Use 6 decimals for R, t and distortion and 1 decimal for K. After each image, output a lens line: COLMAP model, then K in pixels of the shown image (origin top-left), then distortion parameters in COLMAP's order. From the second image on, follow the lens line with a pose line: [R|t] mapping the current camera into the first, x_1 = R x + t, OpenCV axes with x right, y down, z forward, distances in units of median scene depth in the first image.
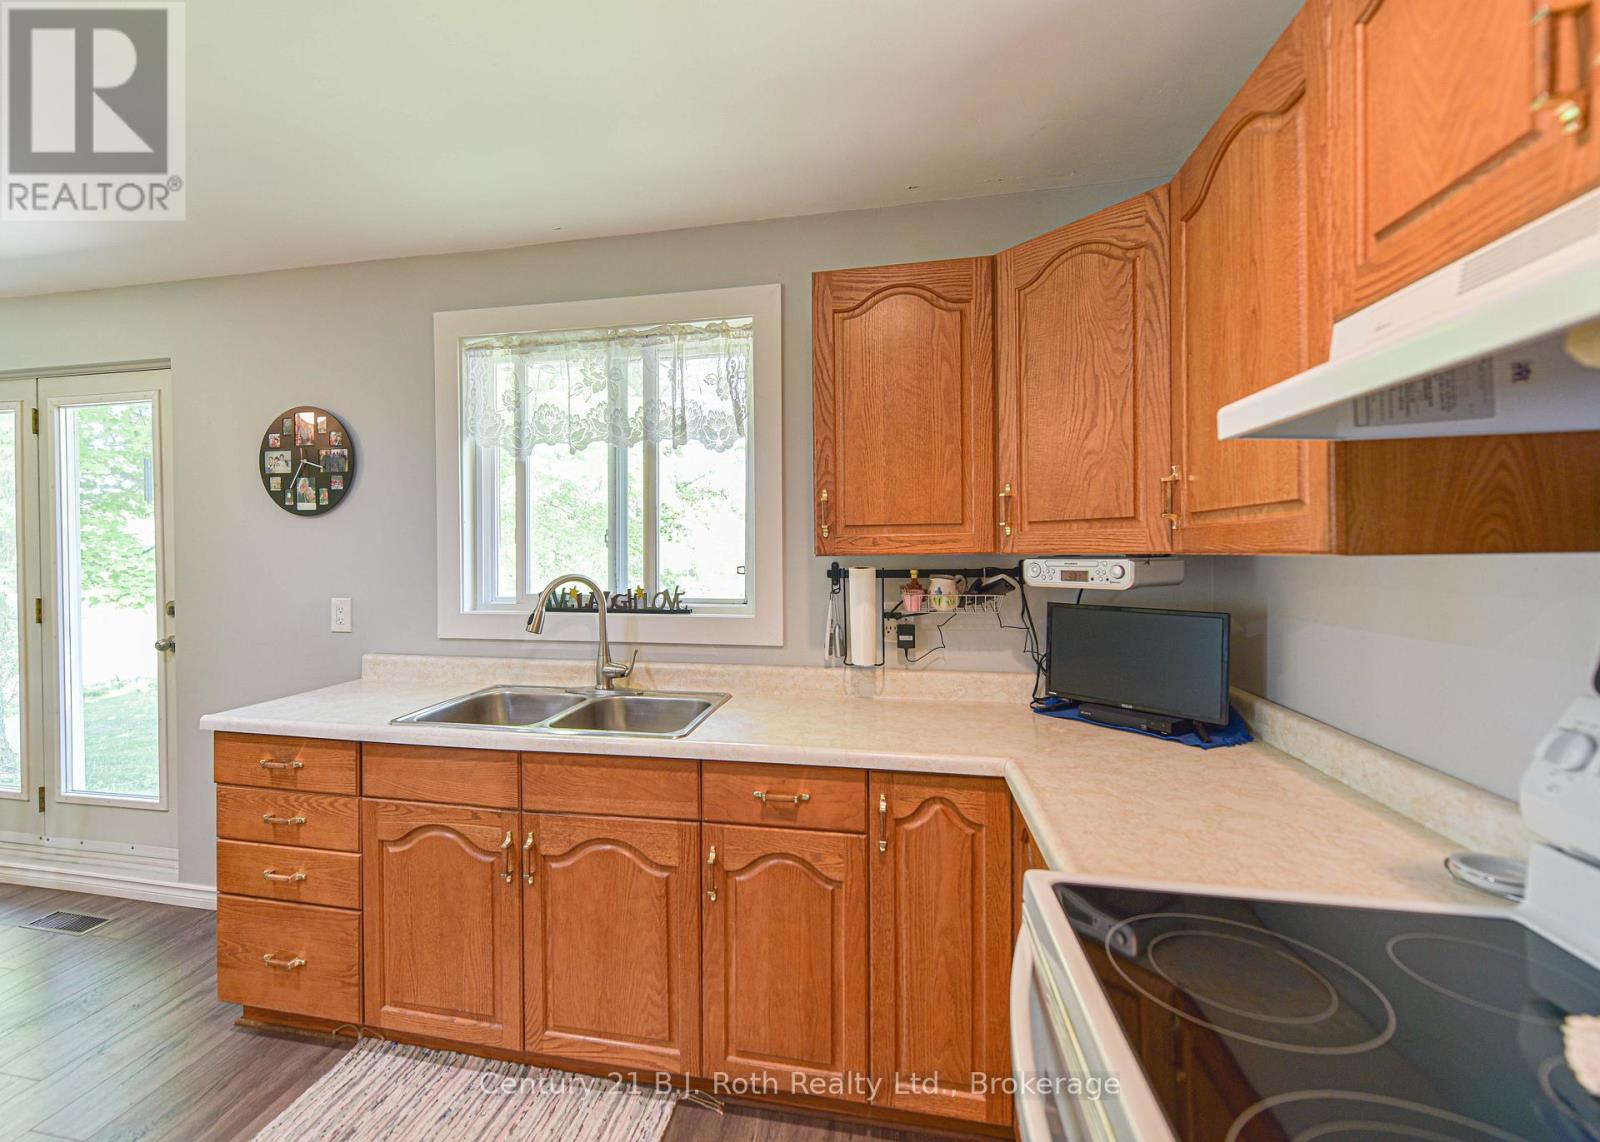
lens RADIAL K [[678.9, 0, 753.8], [0, 678.9, 562.7], [0, 0, 1]] dist [0.002667, 0.000059]
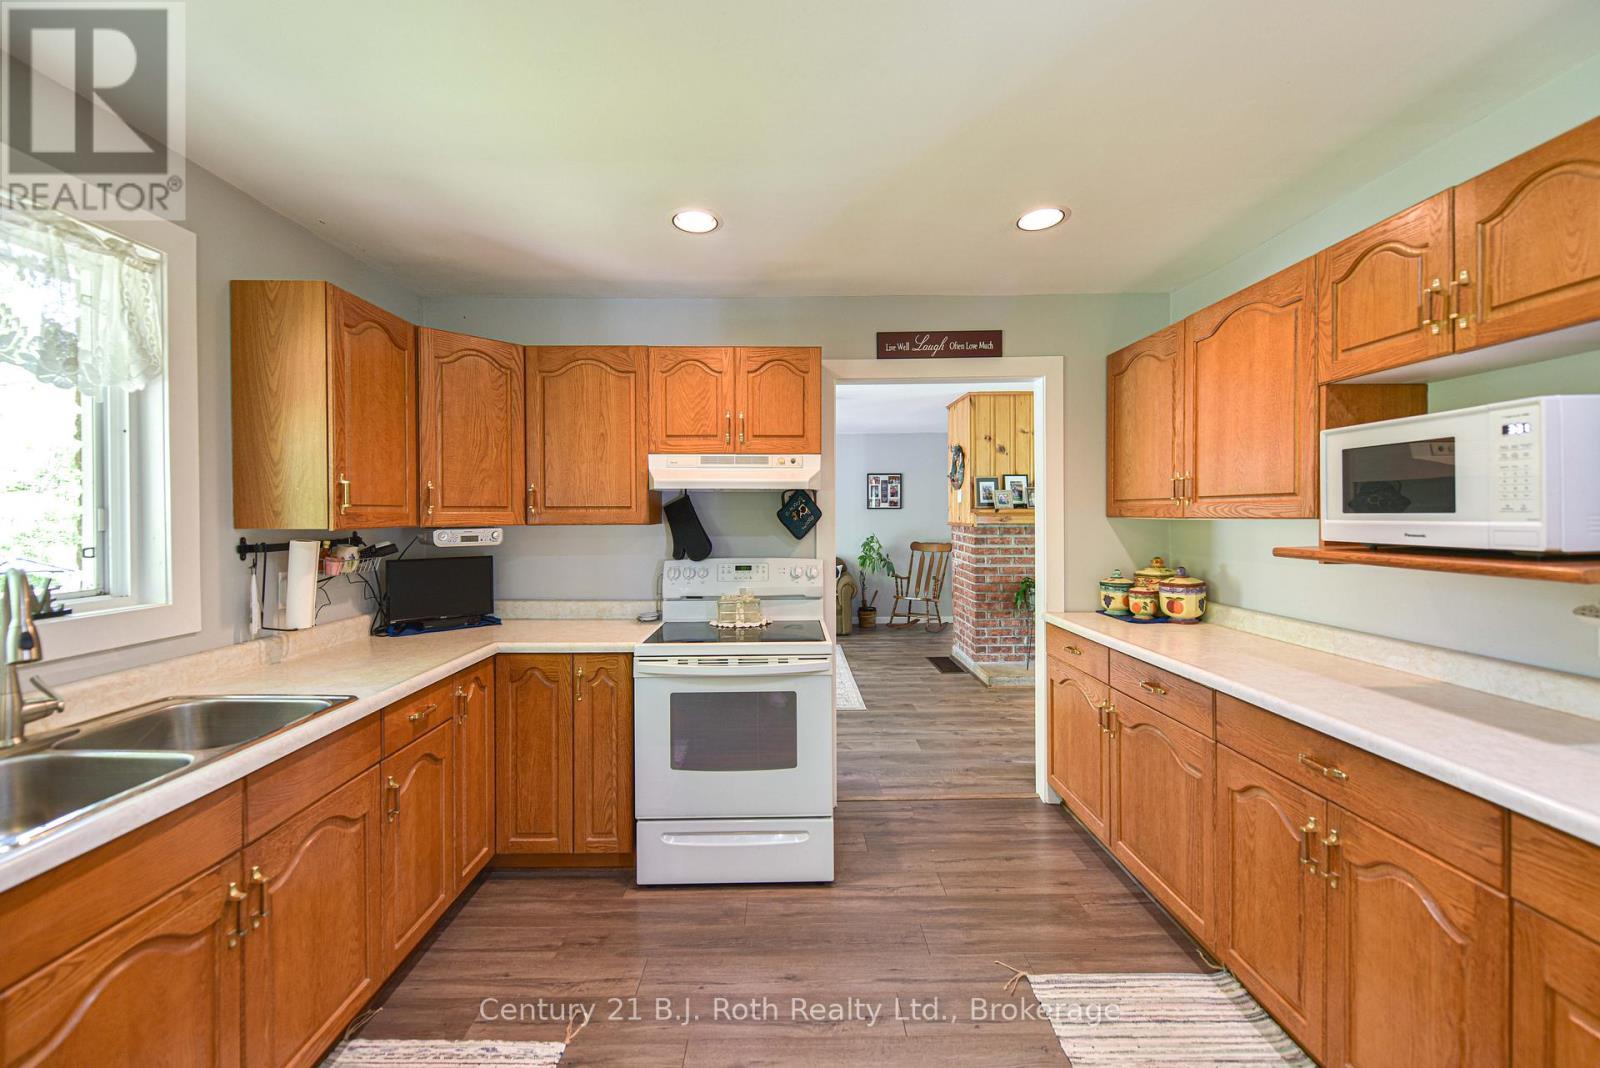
lens RADIAL K [[680.5, 0, 785.4], [0, 680.5, 514.1], [0, 0, 1]] dist [0.002341, -0.001196]
pose [[-0.198070, 0.004873, 0.980176, -1.232205], [0.017221, 0.999851, -0.001491, -0.023907], [-0.980037, 0.016584, -0.198124, 0.498328]]
